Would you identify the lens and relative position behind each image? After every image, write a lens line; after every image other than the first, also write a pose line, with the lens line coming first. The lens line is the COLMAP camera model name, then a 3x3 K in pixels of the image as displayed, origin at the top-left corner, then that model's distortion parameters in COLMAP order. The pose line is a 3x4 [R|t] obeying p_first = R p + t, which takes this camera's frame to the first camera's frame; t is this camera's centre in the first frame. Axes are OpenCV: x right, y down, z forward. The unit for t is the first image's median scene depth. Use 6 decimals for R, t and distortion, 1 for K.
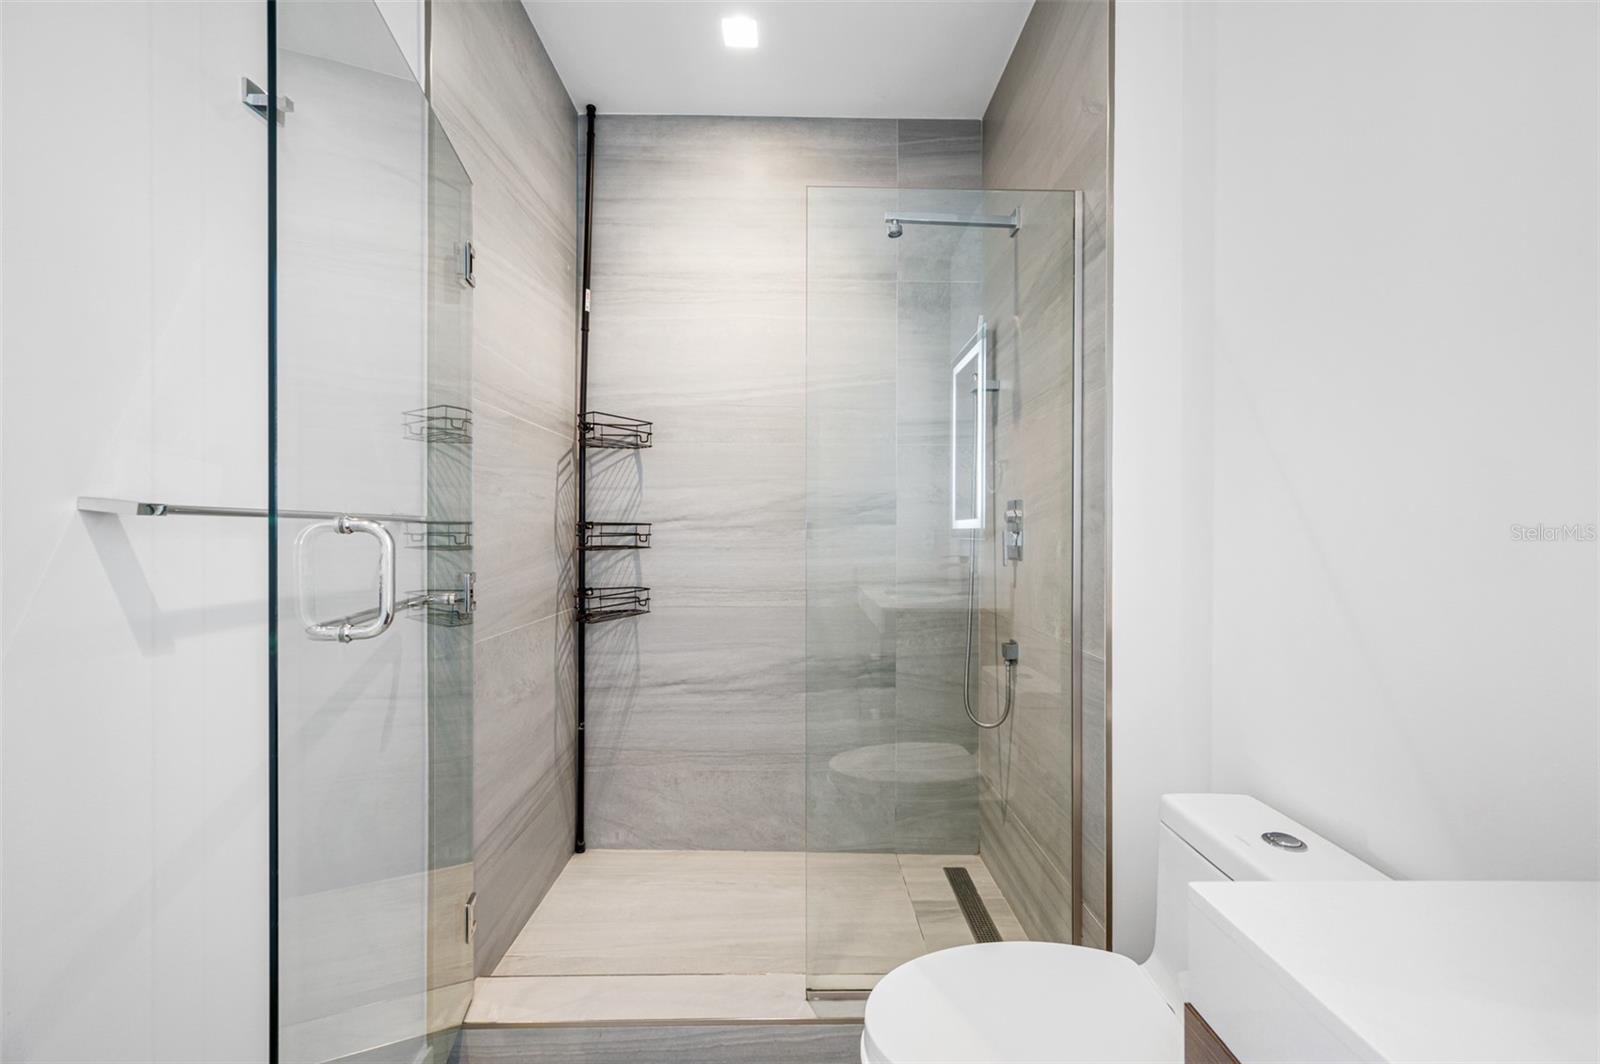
lens RADIAL K [[647.3, 0, 803.3], [0, 647.3, 535.3], [0, 0, 1]] dist [0.001787, -0.000005]
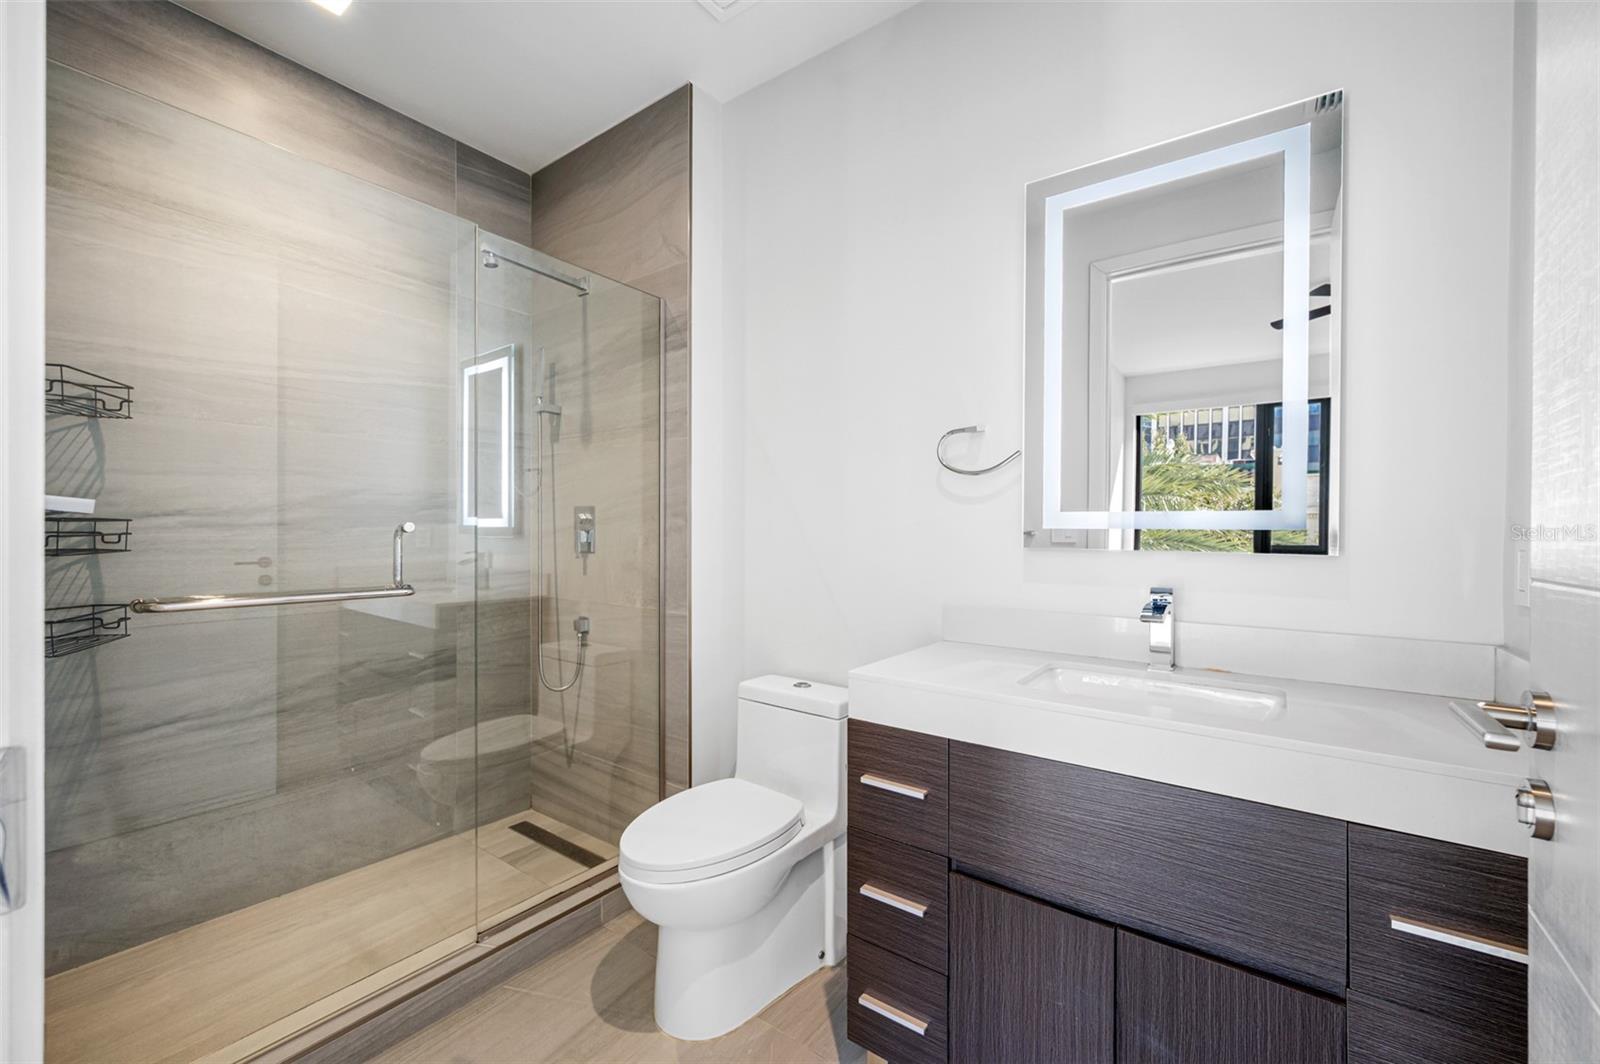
lens RADIAL K [[647.3, 0, 803.3], [0, 647.3, 535.3], [0, 0, 1]] dist [0.001787, -0.000005]
pose [[0.603653, -0.003651, 0.797239, -0.361639], [0.001343, 0.999993, 0.003563, -0.000790], [-0.797246, -0.001080, 0.603653, -0.091685]]
